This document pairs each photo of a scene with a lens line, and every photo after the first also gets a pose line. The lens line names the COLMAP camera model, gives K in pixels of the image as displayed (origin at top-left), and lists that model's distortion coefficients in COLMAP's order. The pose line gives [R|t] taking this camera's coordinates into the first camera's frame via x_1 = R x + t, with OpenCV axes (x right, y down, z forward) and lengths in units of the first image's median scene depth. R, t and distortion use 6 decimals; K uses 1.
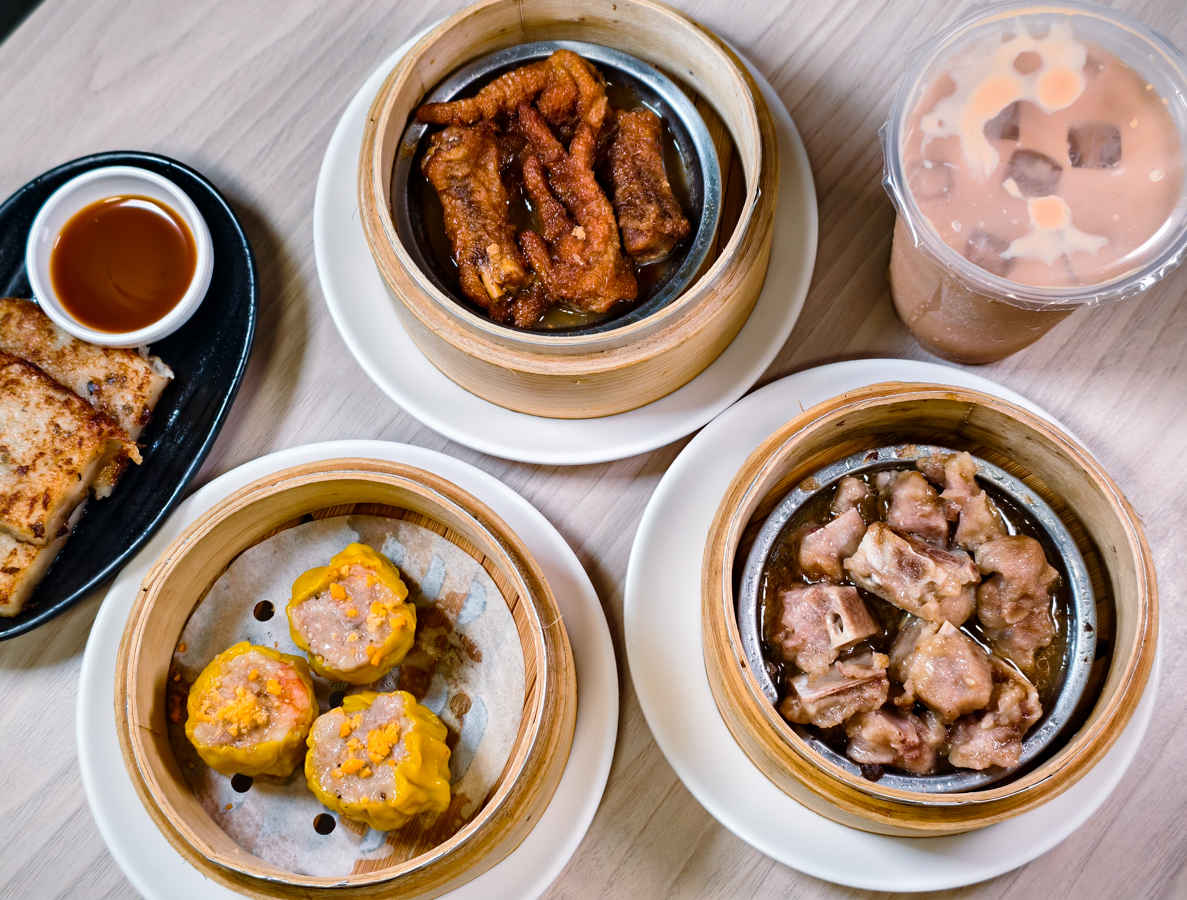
lens RADIAL K [[1841.2, 0, 593.5], [0, 1841.2, 450.0], [0, 0, 1]] dist [0.174498, 0.018334]
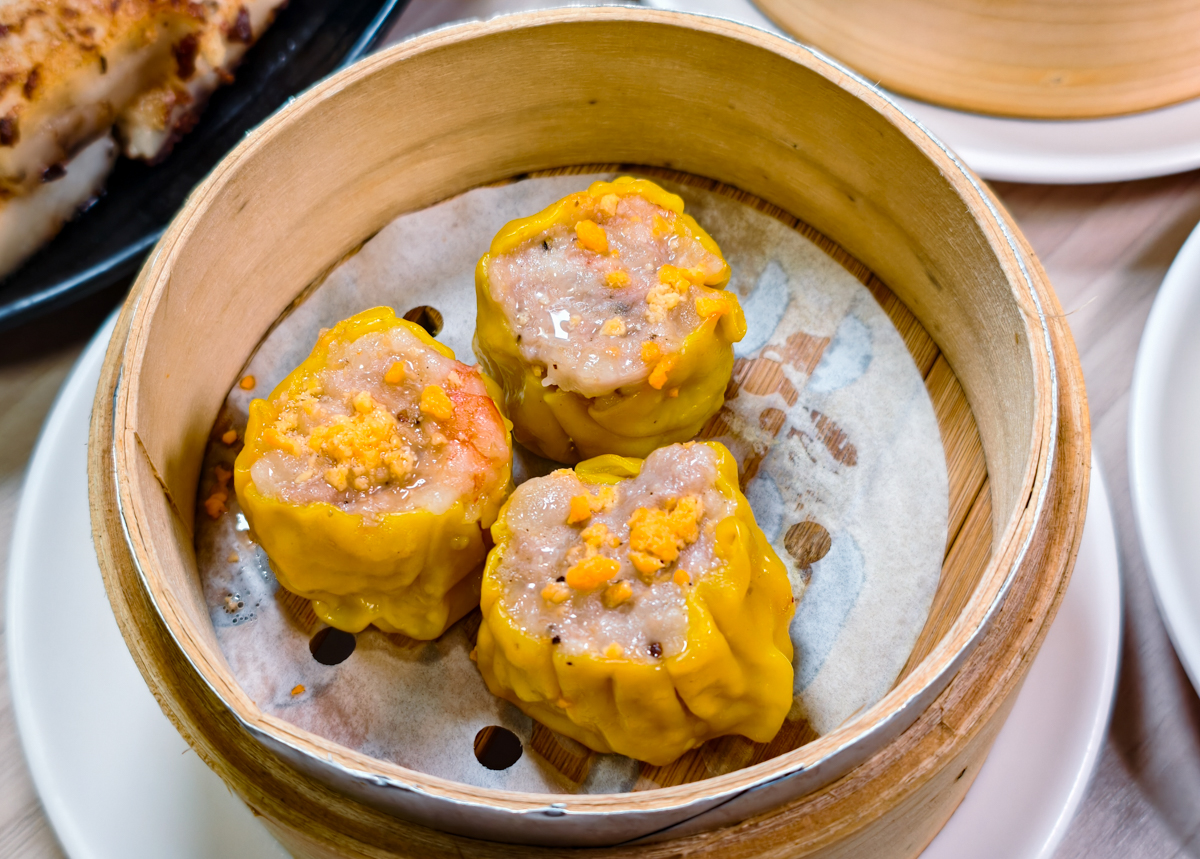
lens RADIAL K [[1876.5, 0, 600.0], [0, 1876.5, 429.5], [0, 0, 1]] dist [0.135379, -0.036193]
pose [[0.993372, 0.102202, -0.052592, -0.101825], [-0.111515, 0.967837, -0.225514, 0.222987], [0.027852, 0.229884, 0.972819, 0.524460]]
